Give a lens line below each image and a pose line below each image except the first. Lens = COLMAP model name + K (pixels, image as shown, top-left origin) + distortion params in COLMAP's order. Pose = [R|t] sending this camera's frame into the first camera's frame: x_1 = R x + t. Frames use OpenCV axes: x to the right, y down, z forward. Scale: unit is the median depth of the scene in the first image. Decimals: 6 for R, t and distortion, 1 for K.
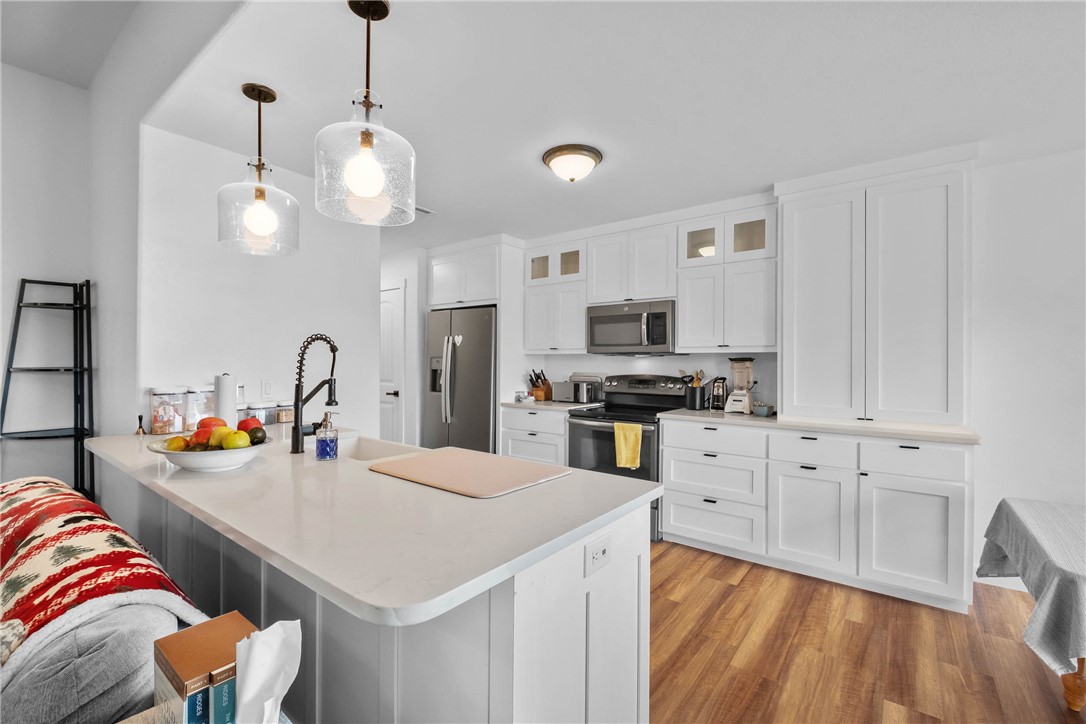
lens RADIAL K [[468.1, 0, 544.0], [0, 468.1, 362.1], [0, 0, 1]] dist [-0.002344, -0.002265]
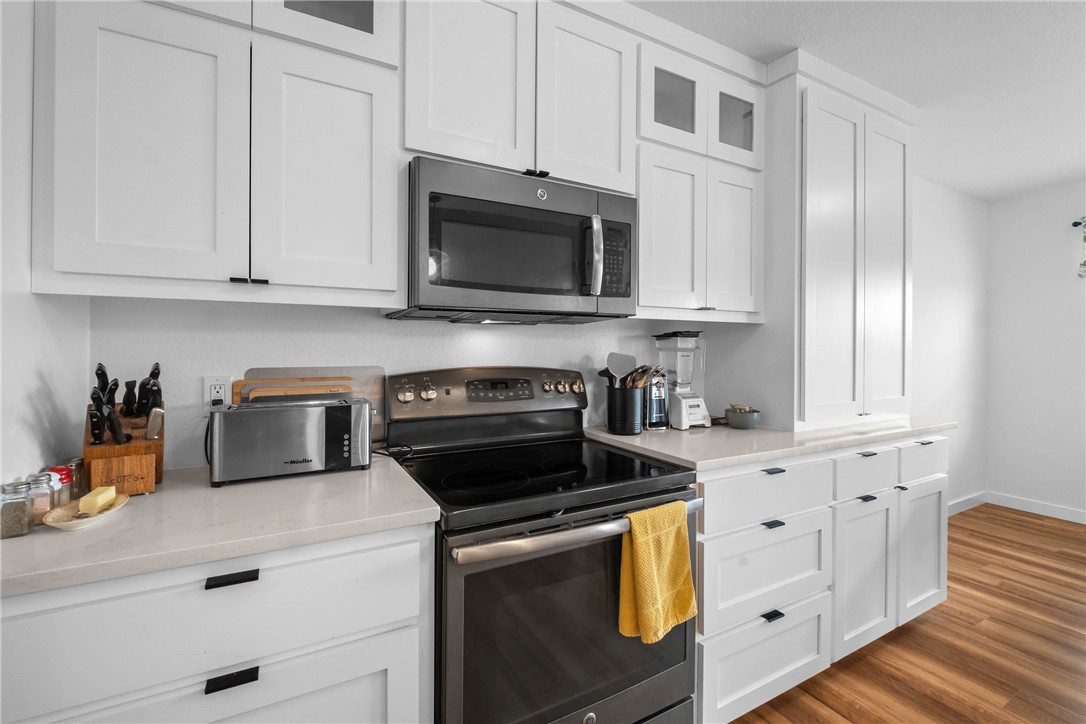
lens RADIAL K [[468.1, 0, 545.4], [0, 468.1, 346.1], [0, 0, 1]] dist [-0.002344, -0.002265]
pose [[0.409310, -0.002366, 0.912392, -0.186337], [-0.002635, 0.999989, 0.003776, 0.007455], [-0.912391, -0.003950, 0.409300, 0.952984]]
